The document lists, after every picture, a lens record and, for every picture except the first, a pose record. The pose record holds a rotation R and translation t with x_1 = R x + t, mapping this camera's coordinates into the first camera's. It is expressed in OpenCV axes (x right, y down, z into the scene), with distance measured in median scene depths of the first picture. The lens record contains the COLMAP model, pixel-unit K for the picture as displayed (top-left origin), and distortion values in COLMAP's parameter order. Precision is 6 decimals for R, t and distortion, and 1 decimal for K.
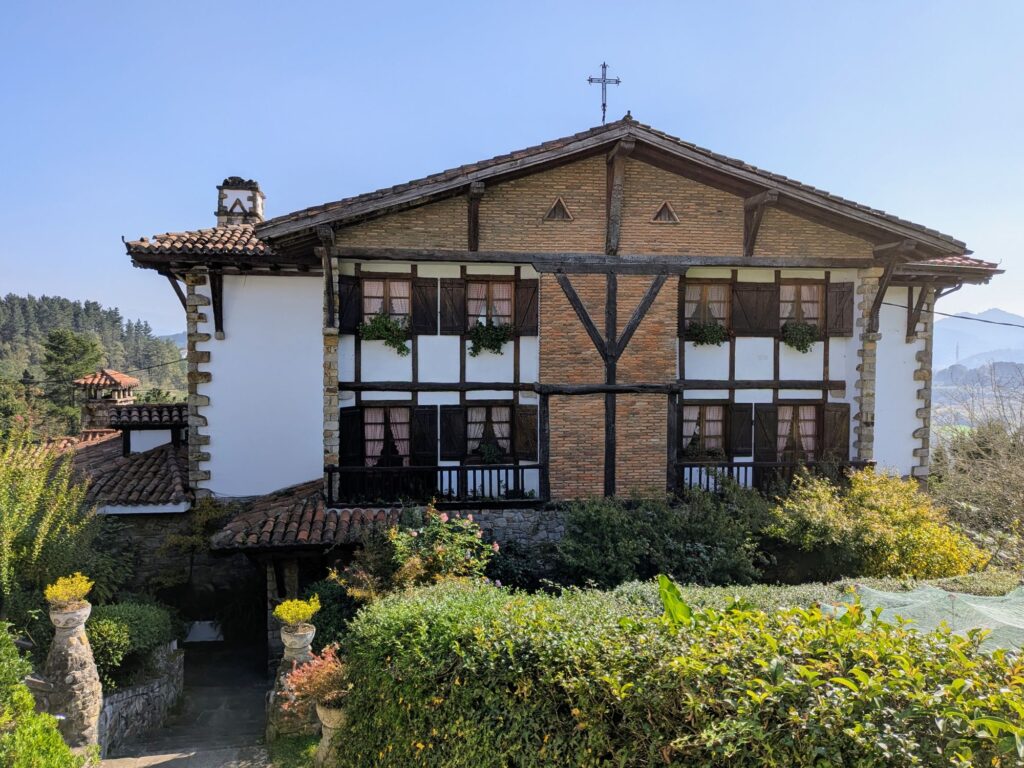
lens RADIAL K [[719.0, 0, 512.0], [0, 719.0, 384.0], [0, 0, 1]] dist [0.070701, -0.000719]
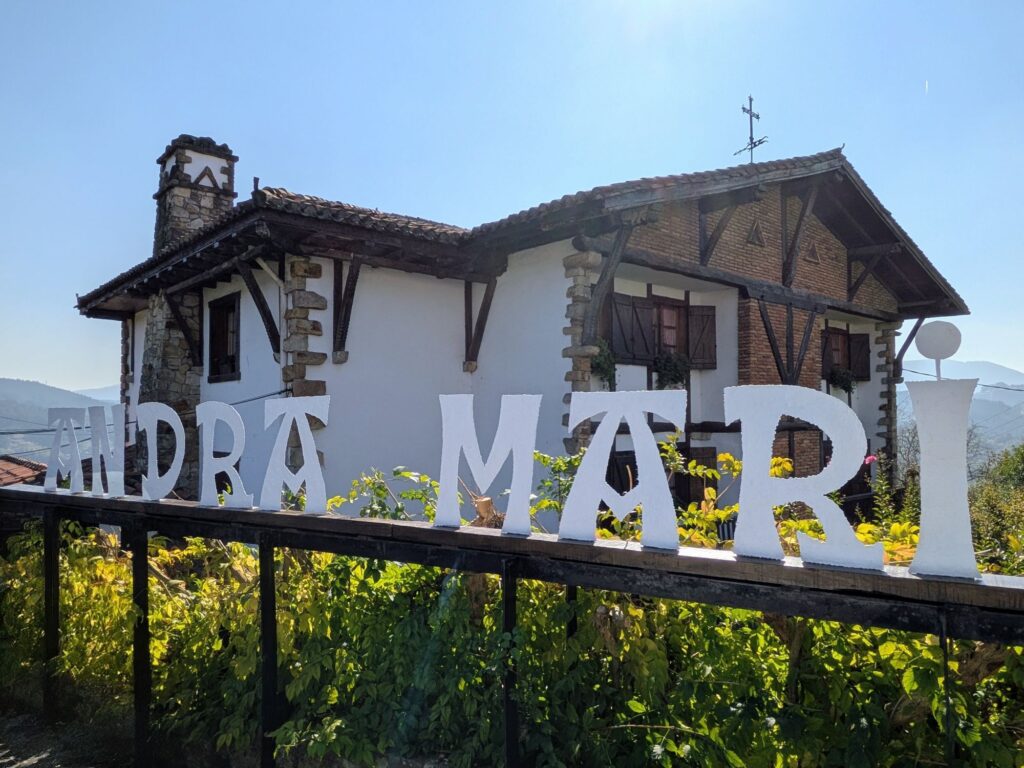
lens RADIAL K [[702.2, 0, 510.3], [0, 702.2, 401.6], [0, 0, 1]] dist [-0.005027, -0.002135]
pose [[0.836339, 0.006287, 0.548177, -0.650939], [0.032730, 0.997578, -0.061376, 0.018099], [-0.547235, 0.069273, 0.834107, 0.411942]]
